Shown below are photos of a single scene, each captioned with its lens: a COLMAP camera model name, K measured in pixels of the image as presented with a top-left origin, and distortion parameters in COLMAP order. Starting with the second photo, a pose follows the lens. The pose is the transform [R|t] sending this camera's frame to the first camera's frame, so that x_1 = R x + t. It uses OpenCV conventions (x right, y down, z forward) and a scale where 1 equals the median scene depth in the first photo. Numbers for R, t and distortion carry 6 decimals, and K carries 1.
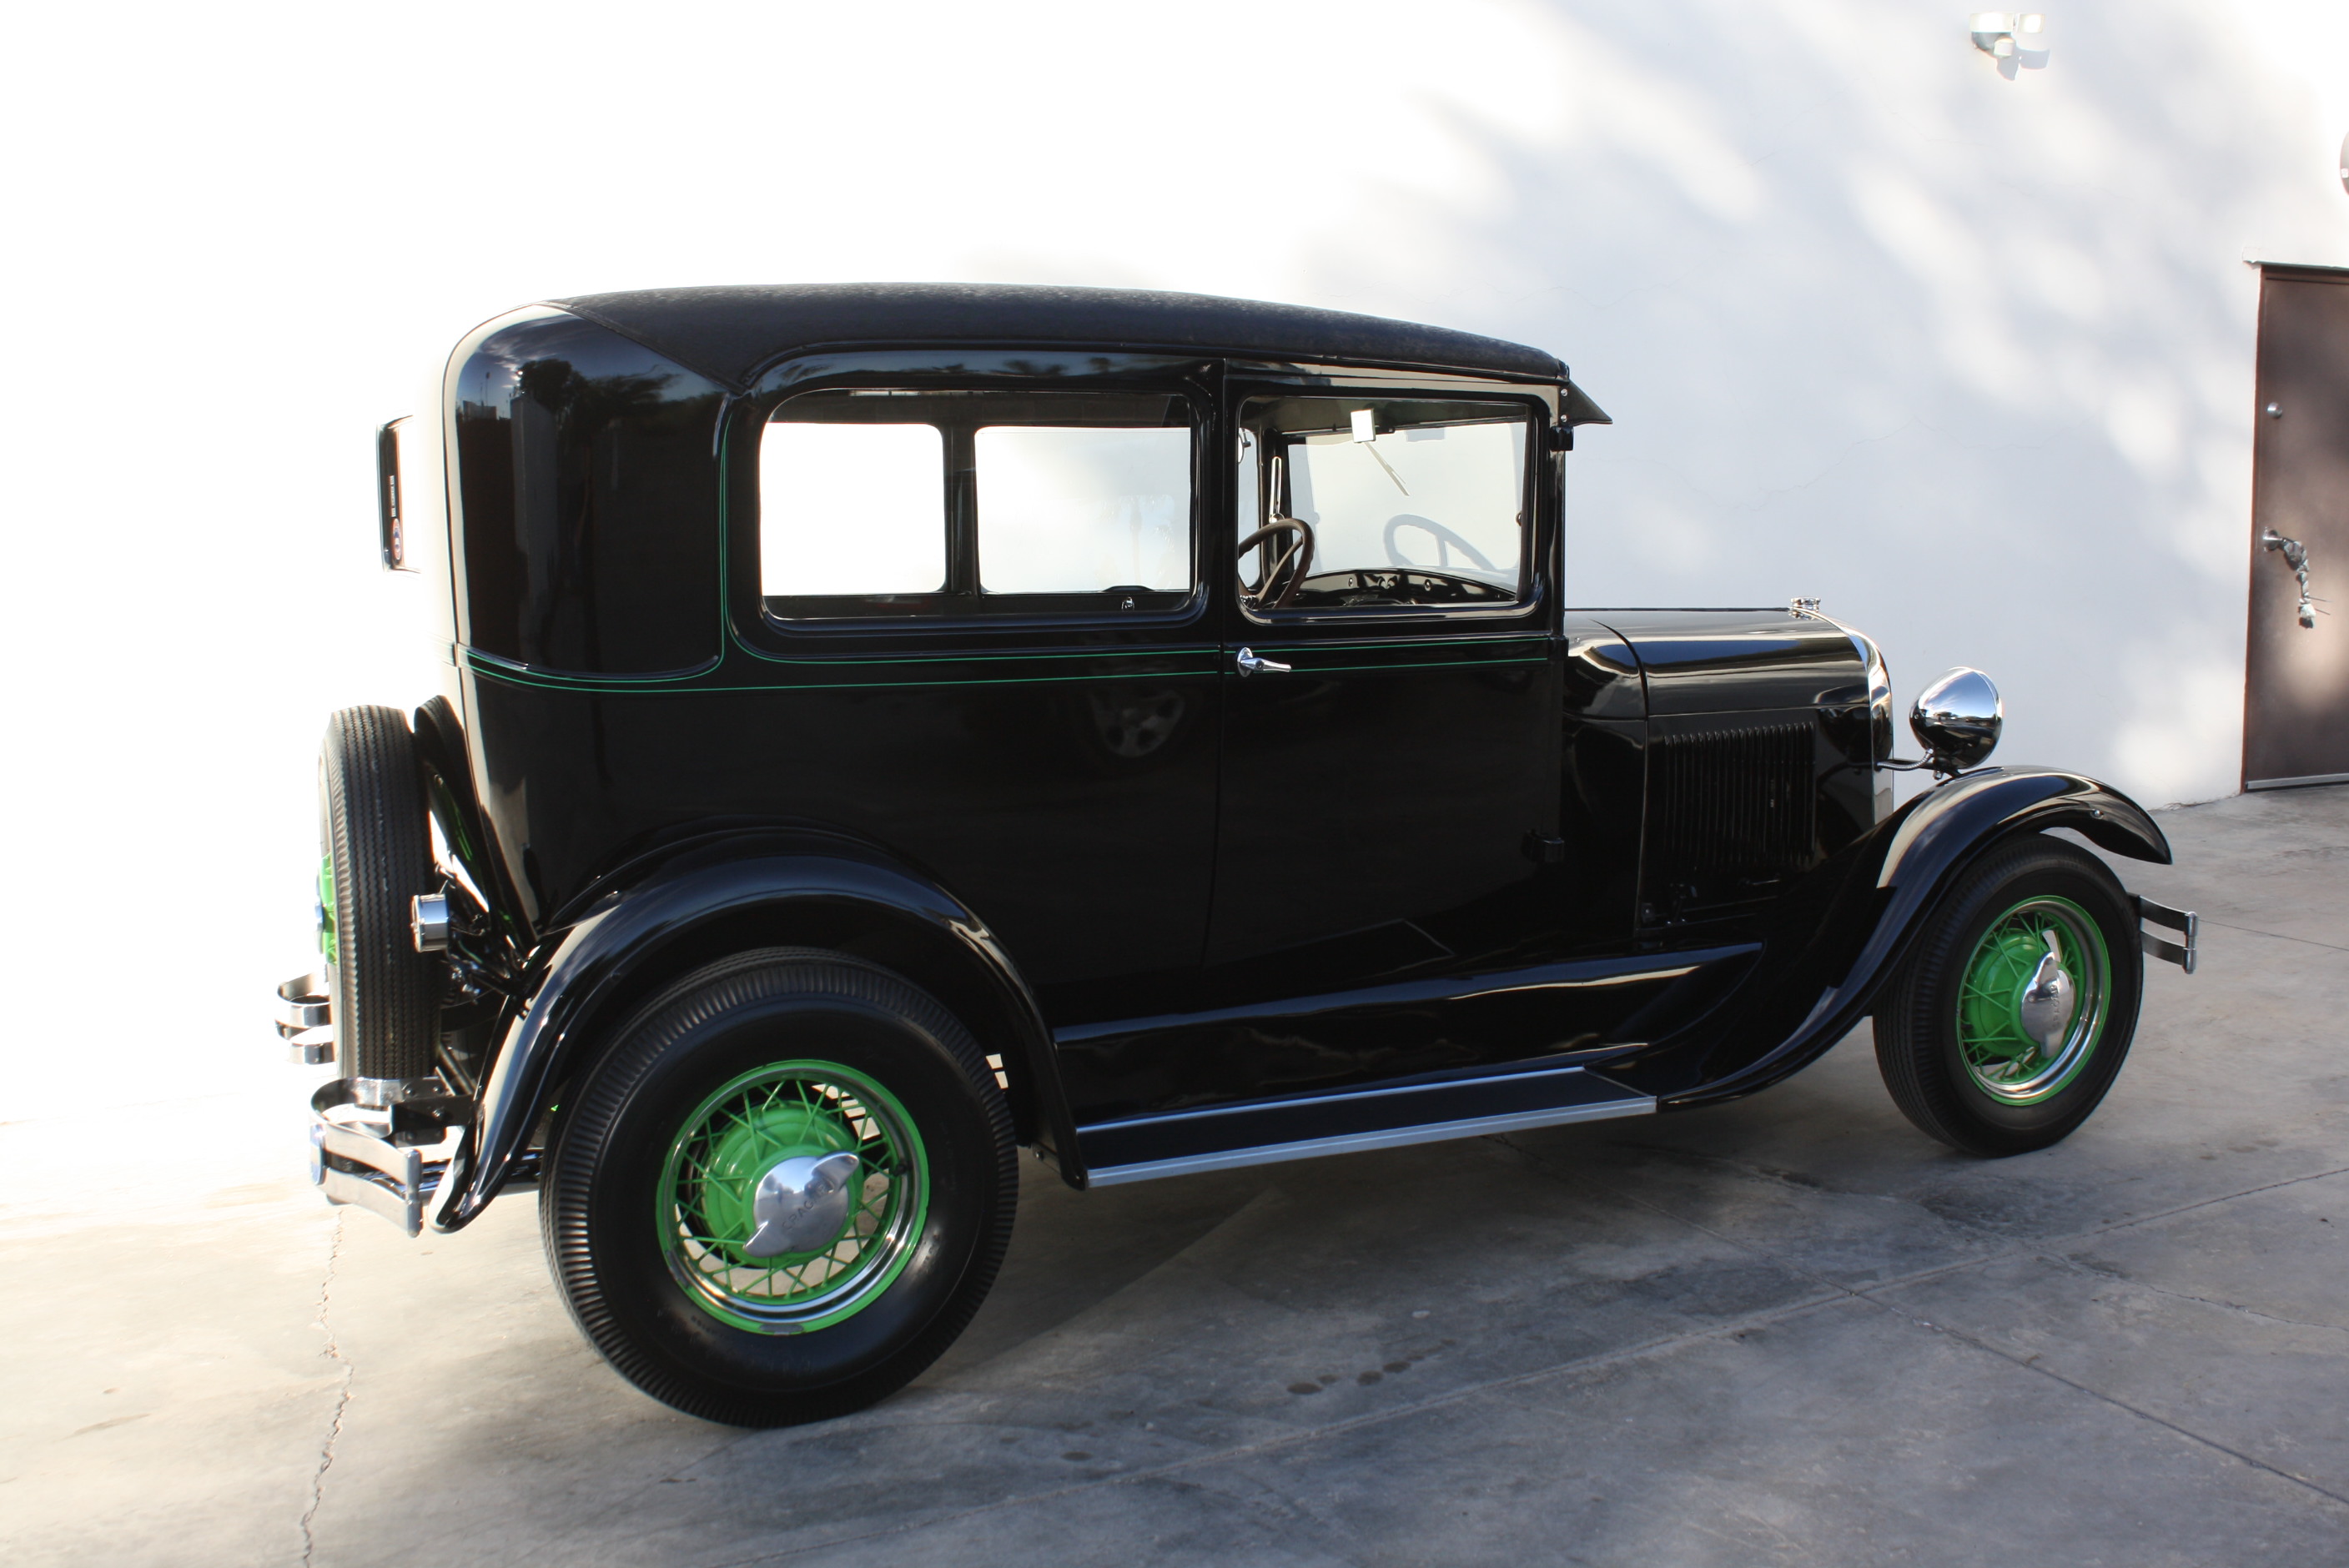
lens RADIAL K [[2389.1, 0, 1174.2], [0, 2389.1, 776.3], [0, 0, 1]] dist [-0.138744, 0.168514]
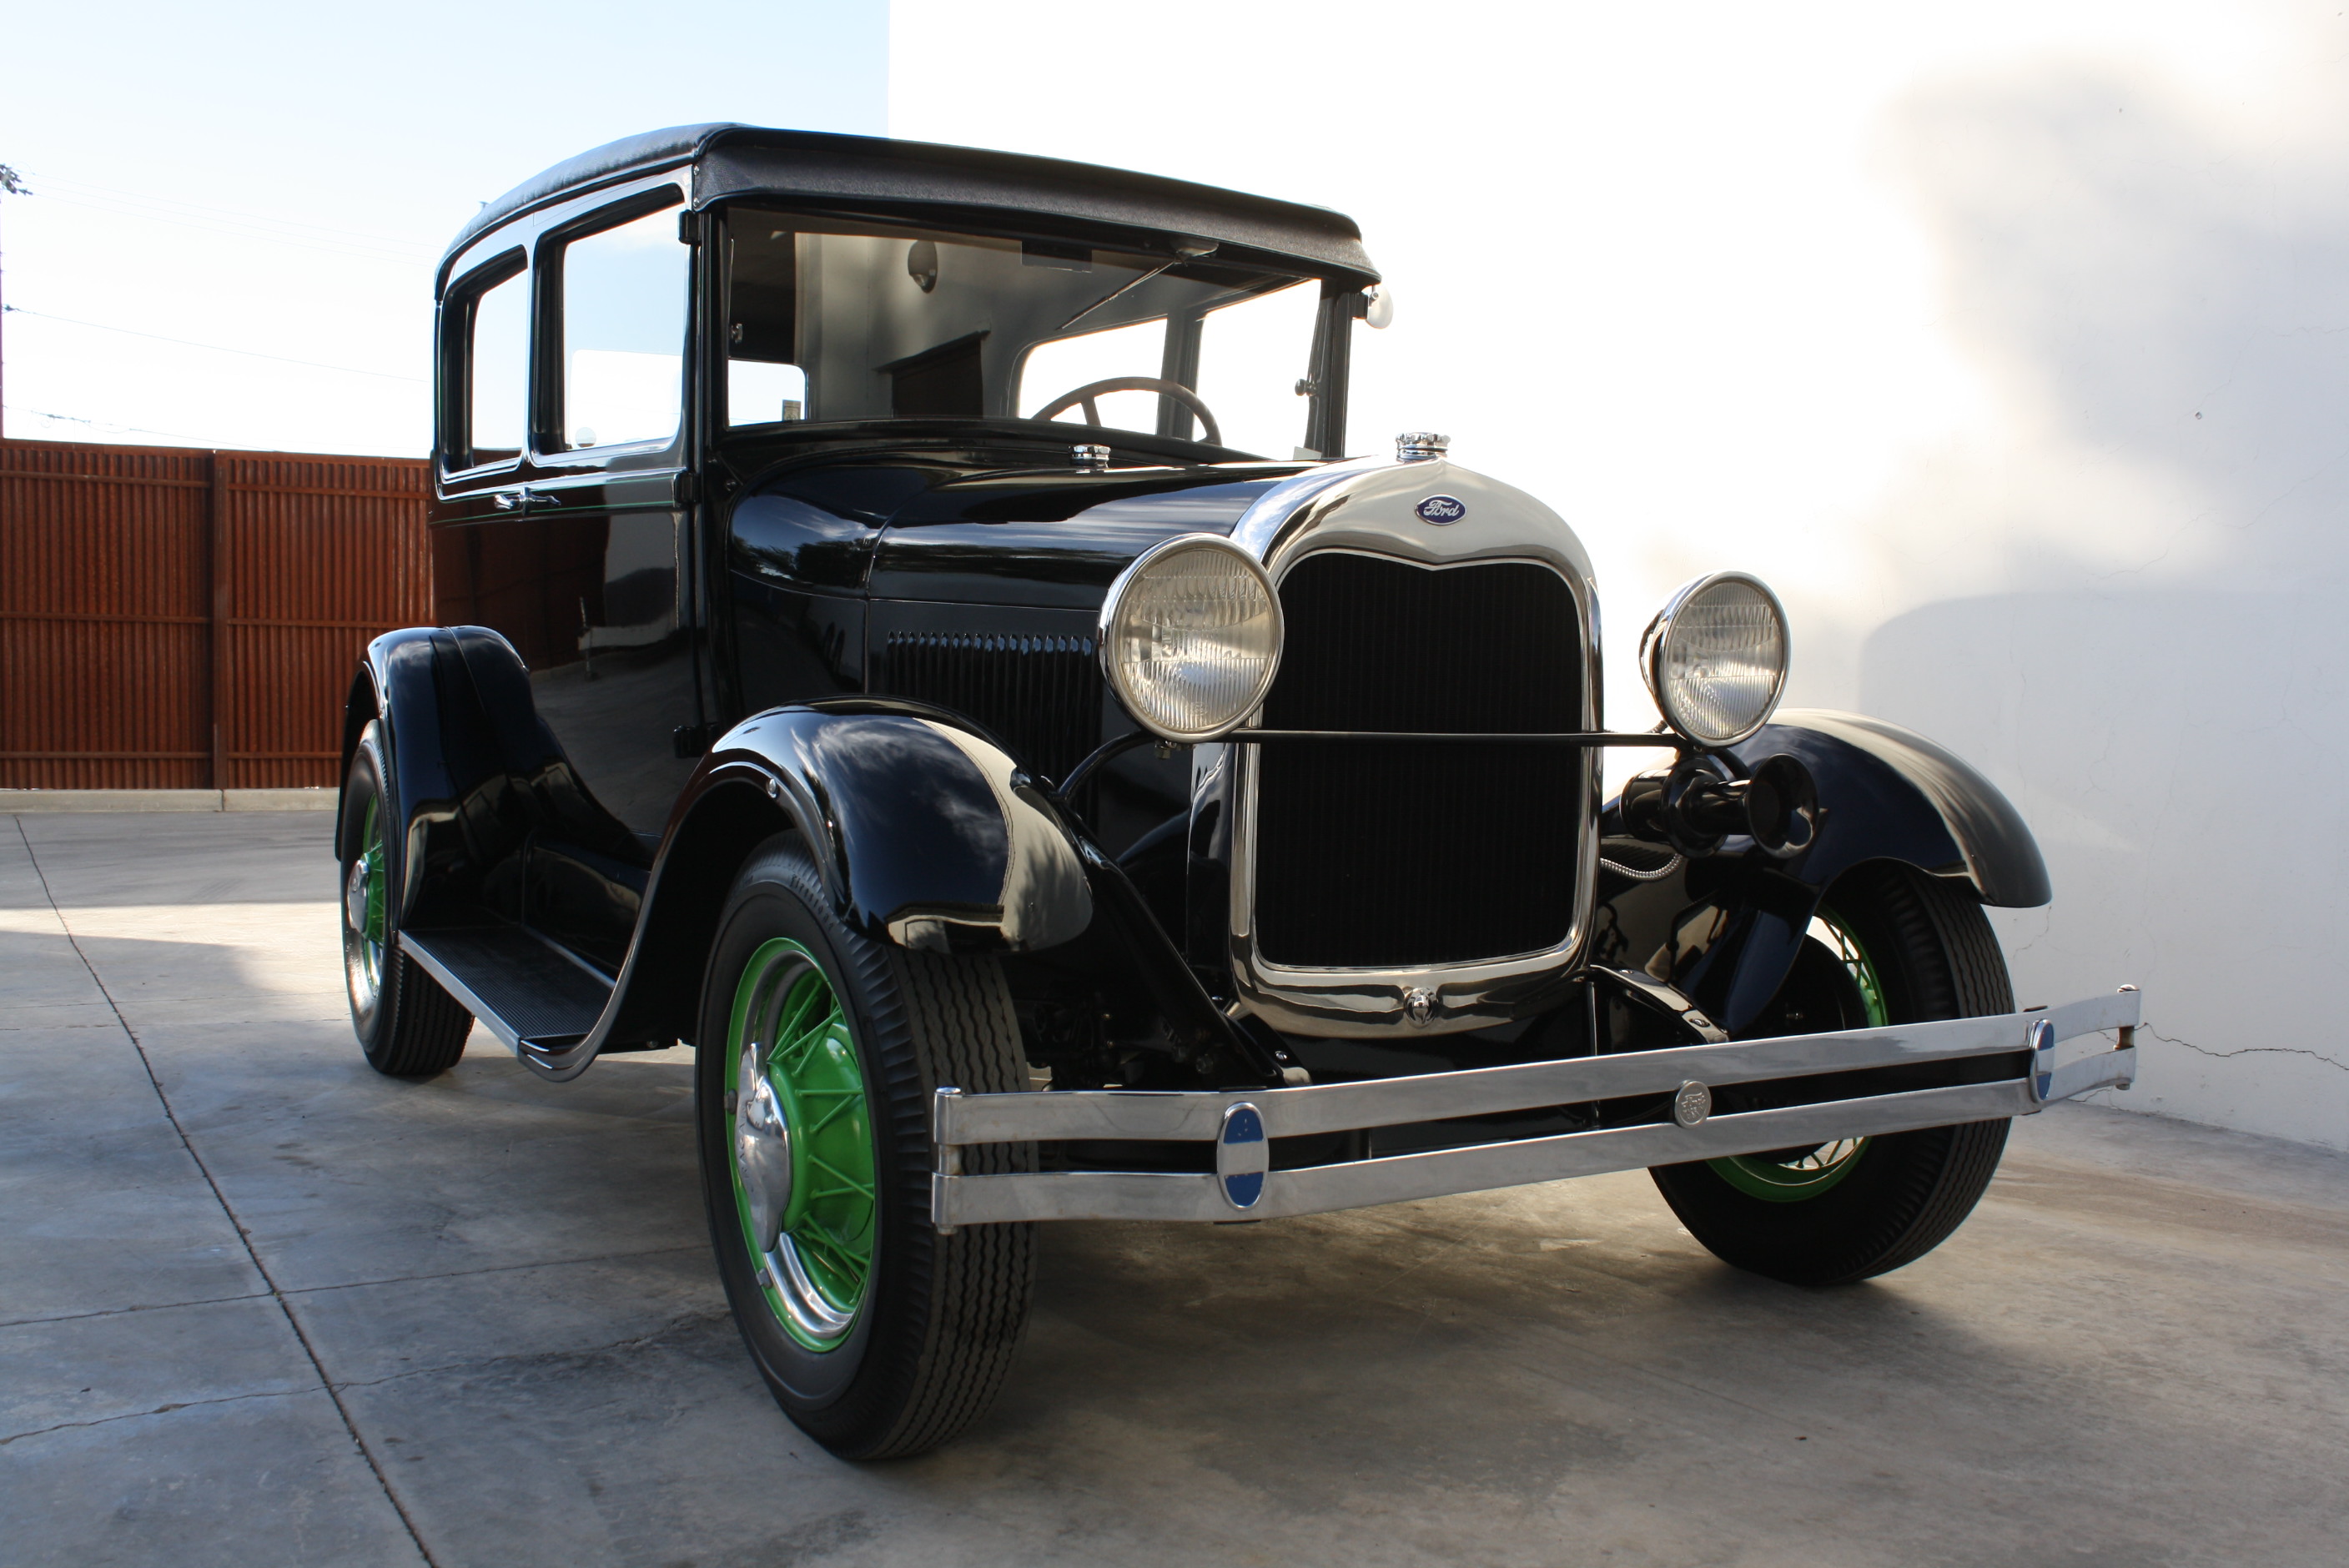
lens RADIAL K [[2202.0, 0, 1177.6], [0, 2202.0, 783.0], [0, 0, 1]] dist [-0.148038, 0.151939]
pose [[0.075175, 0.083470, -0.993671, 0.972273], [-0.140430, 0.987446, 0.072323, -0.034420], [0.987233, 0.134104, 0.085953, 1.186502]]
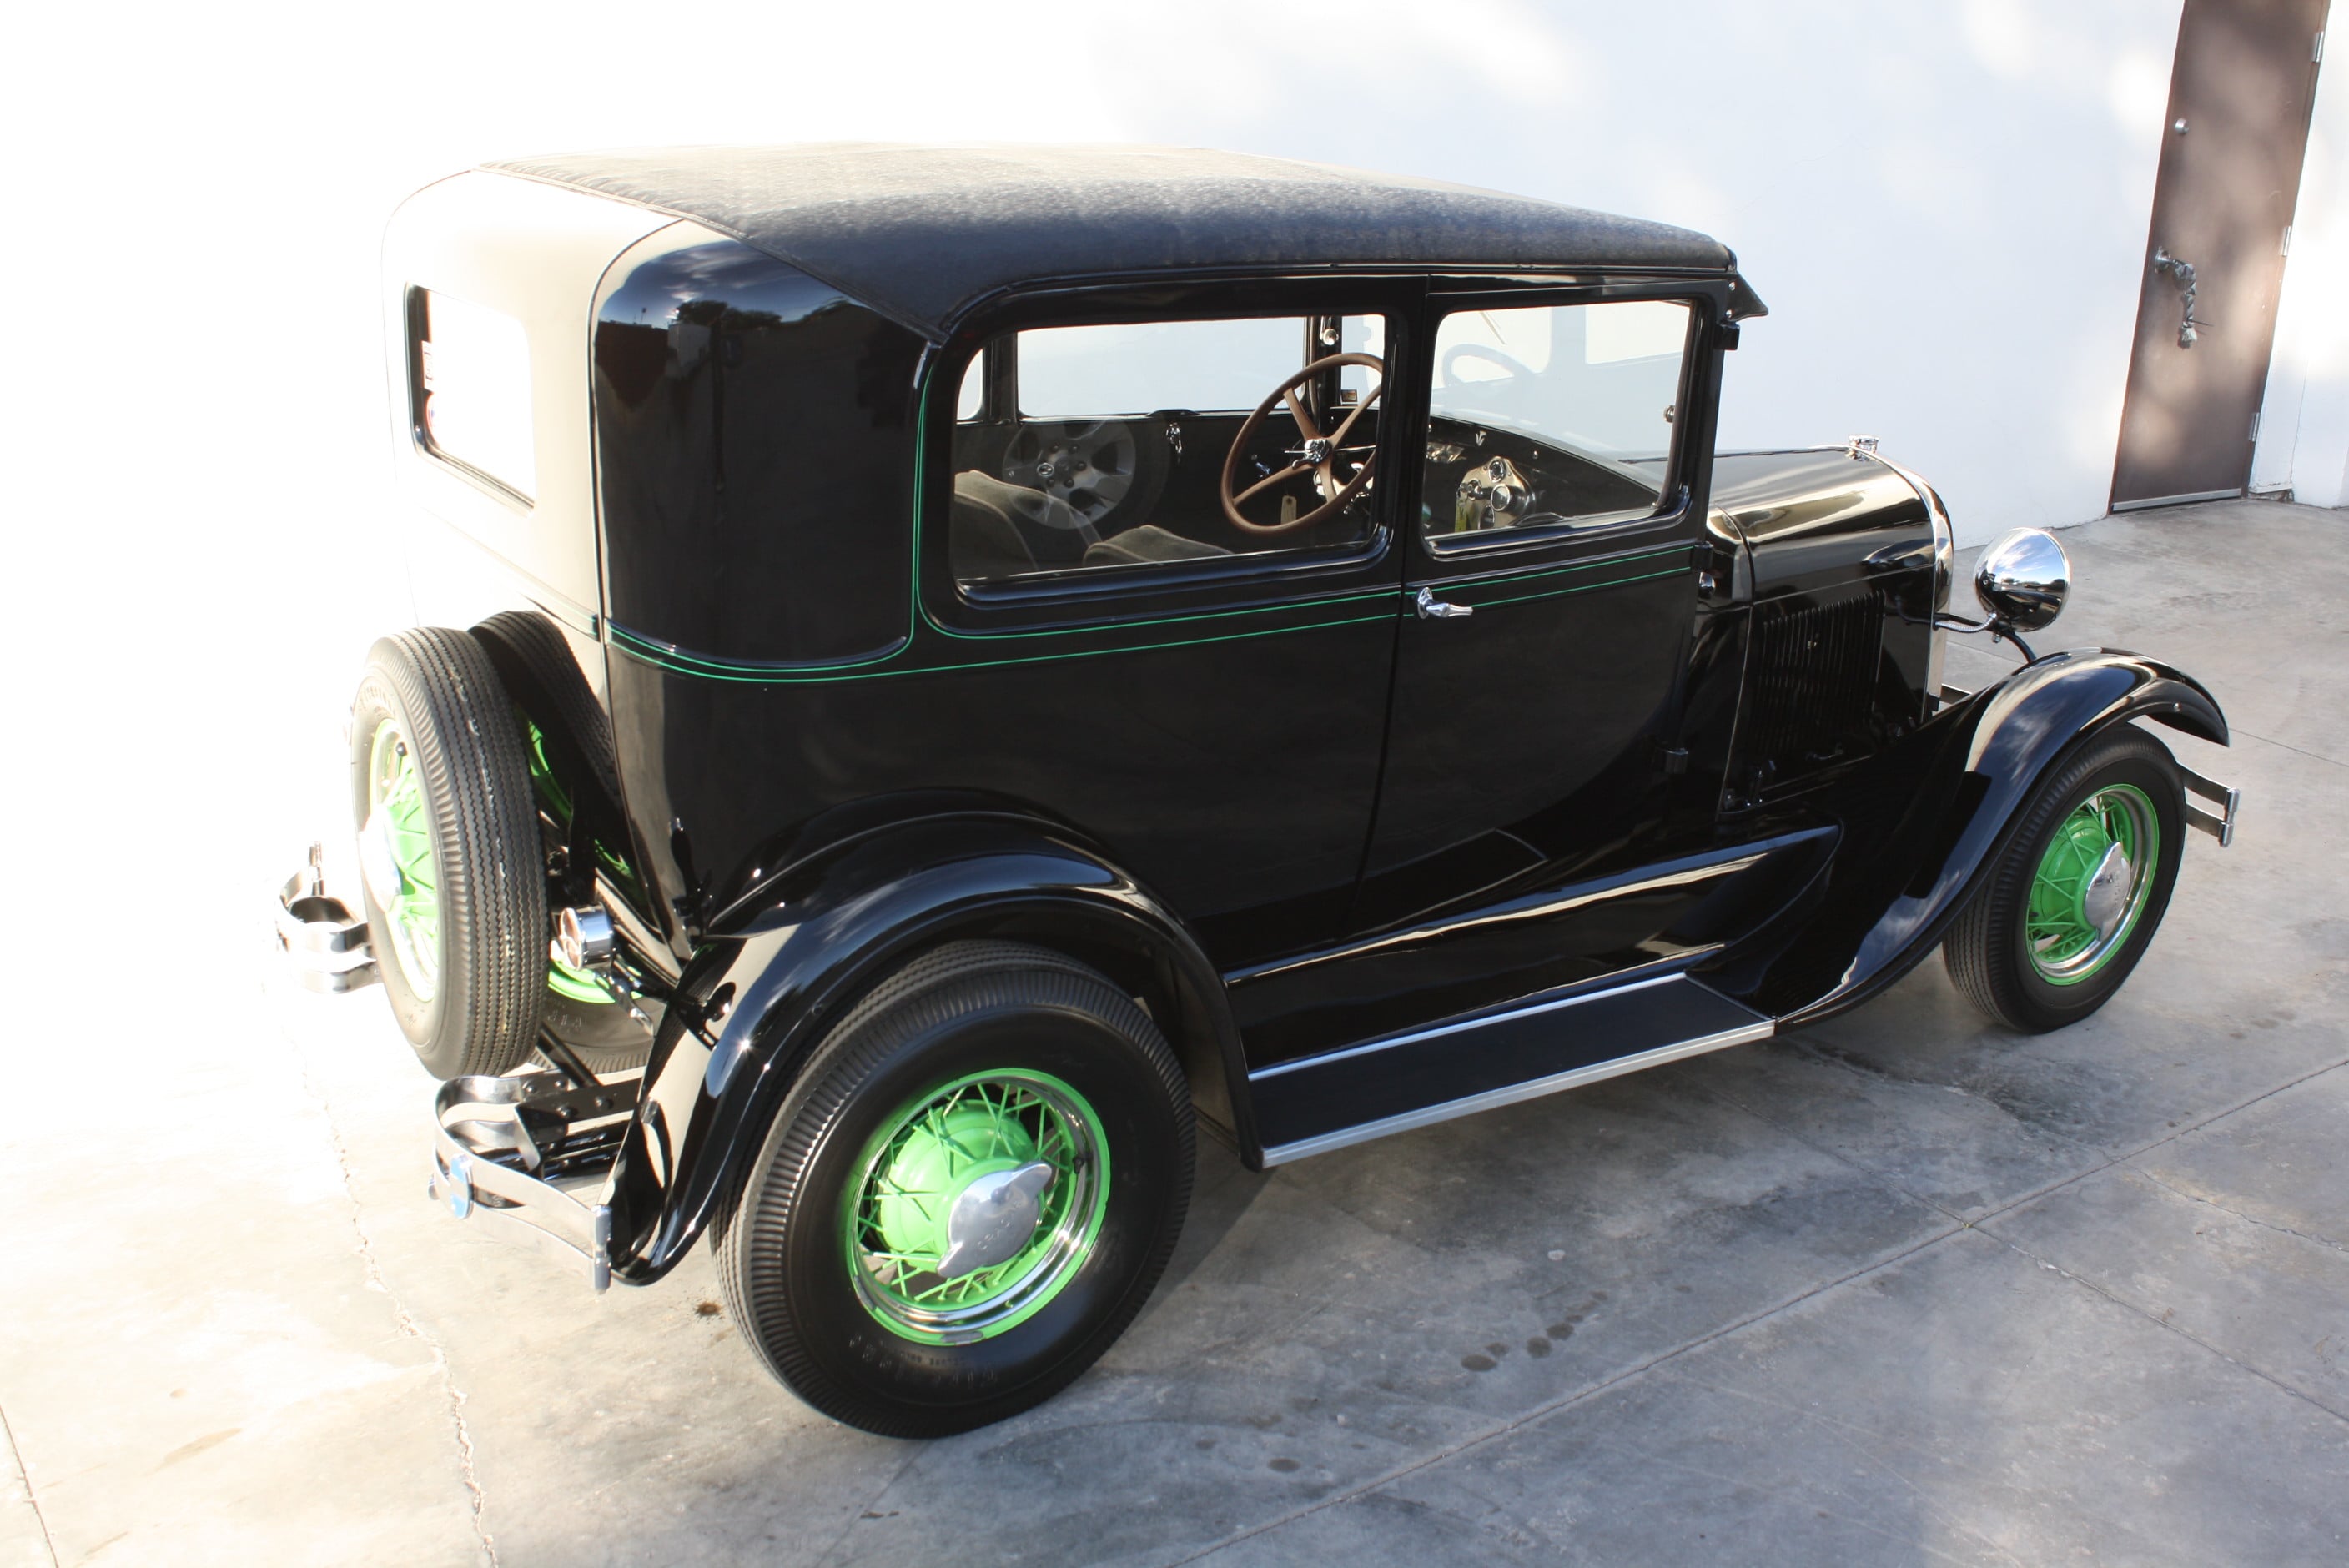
lens RADIAL K [[2471.8, 0, 1189.2], [0, 2471.8, 781.2], [0, 0, 1]] dist [-0.128693, 0.157417]
pose [[0.987413, 0.001189, 0.158161, -0.207075], [-0.033023, 0.979483, 0.198803, -0.163440], [-0.154679, -0.201524, 0.967193, 0.071376]]
